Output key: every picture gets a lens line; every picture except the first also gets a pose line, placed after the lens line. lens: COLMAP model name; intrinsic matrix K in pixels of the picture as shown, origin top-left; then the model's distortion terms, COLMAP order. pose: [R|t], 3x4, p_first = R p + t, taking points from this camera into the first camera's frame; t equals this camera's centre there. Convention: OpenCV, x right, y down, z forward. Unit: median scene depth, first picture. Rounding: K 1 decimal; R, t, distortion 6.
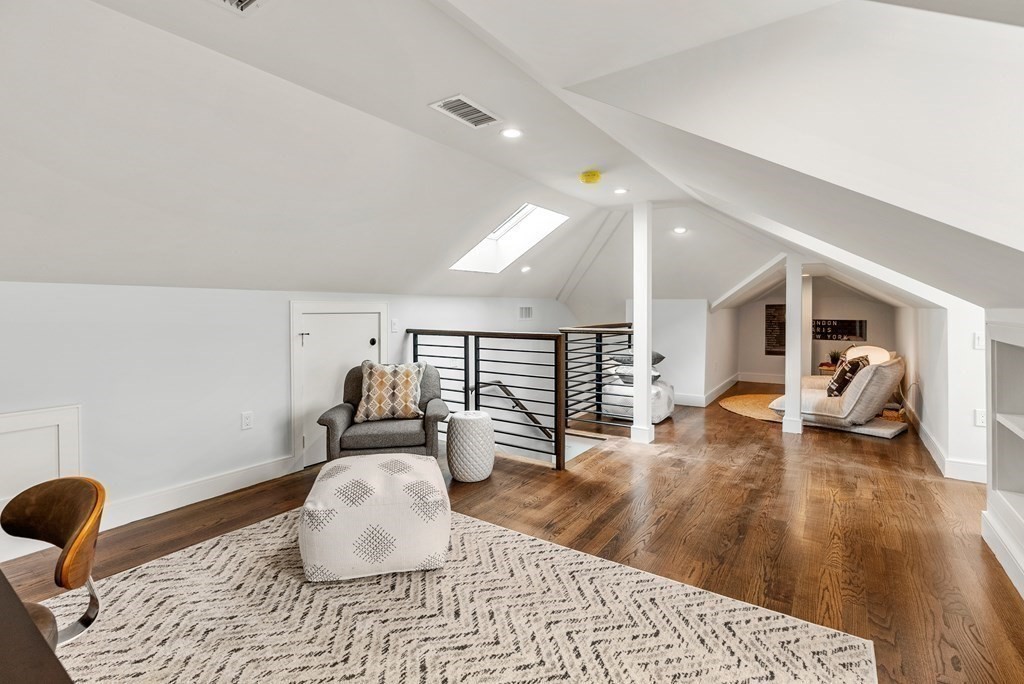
lens RADIAL K [[484.6, 0, 513.9], [0, 484.6, 334.8], [0, 0, 1]] dist [-0.005921, 0.000270]
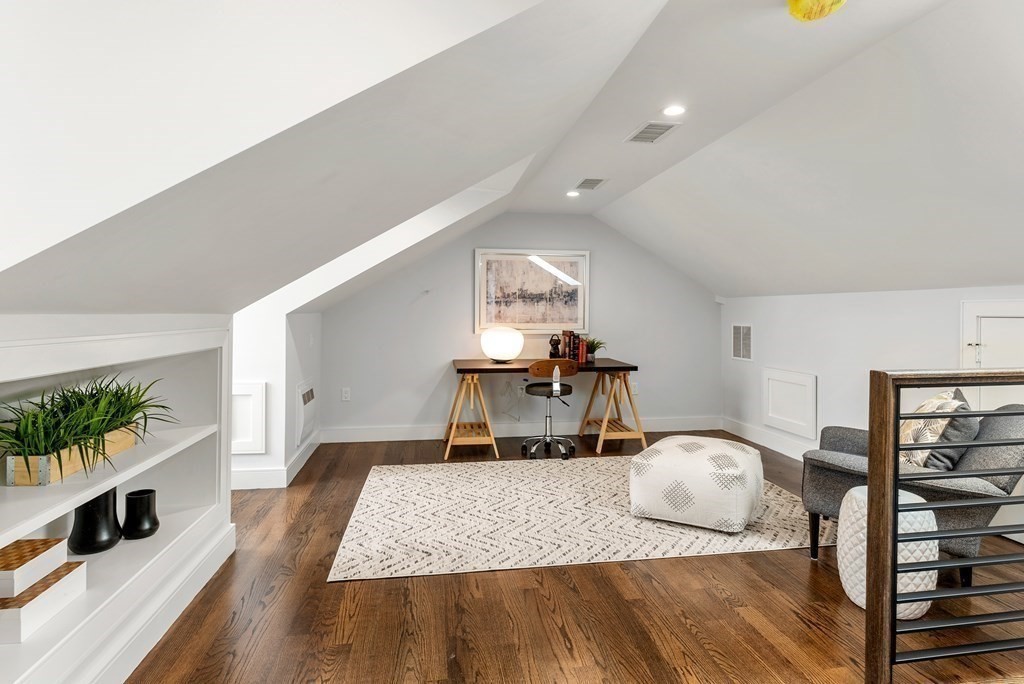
lens RADIAL K [[531.4, 0, 516.9], [0, 531.4, 342.4], [0, 0, 1]] dist [-0.001180, 0.000627]
pose [[-0.725428, 0.043662, -0.686912, 1.125158], [-0.031033, 0.994896, 0.096012, -0.107717], [0.687598, 0.090967, -0.720371, 1.959157]]
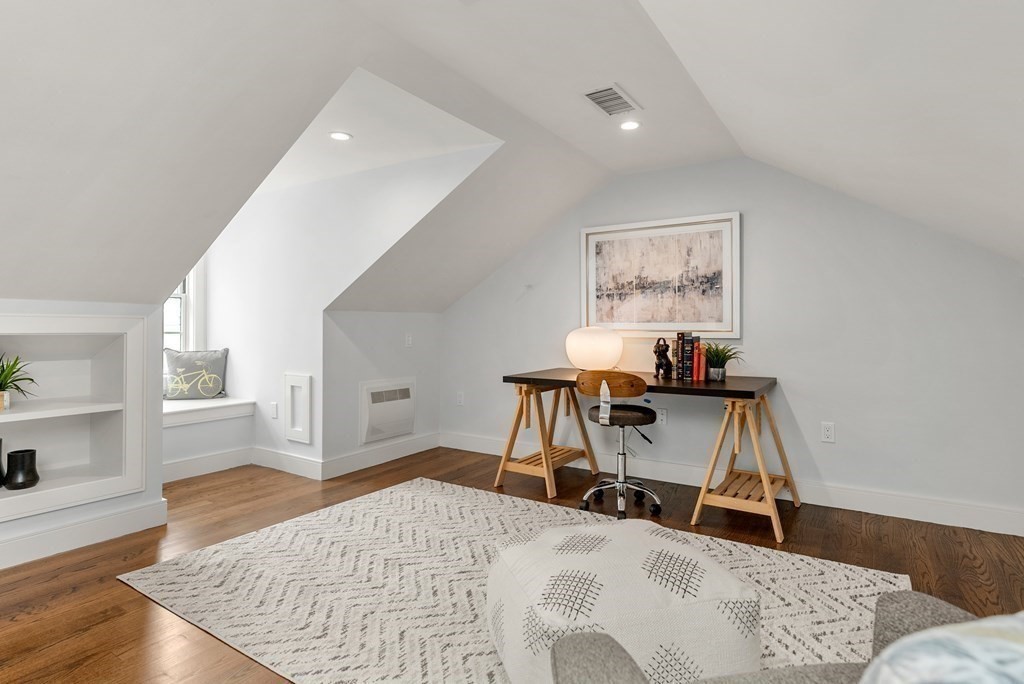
lens RADIAL K [[531.4, 0, 517.6], [0, 531.4, 339.5], [0, 0, 1]] dist [-0.001180, 0.000627]
pose [[-0.999344, 0.007979, -0.035317, -0.176010], [0.005408, 0.997368, 0.072298, -0.032489], [0.035800, 0.072060, -0.996758, 1.984415]]
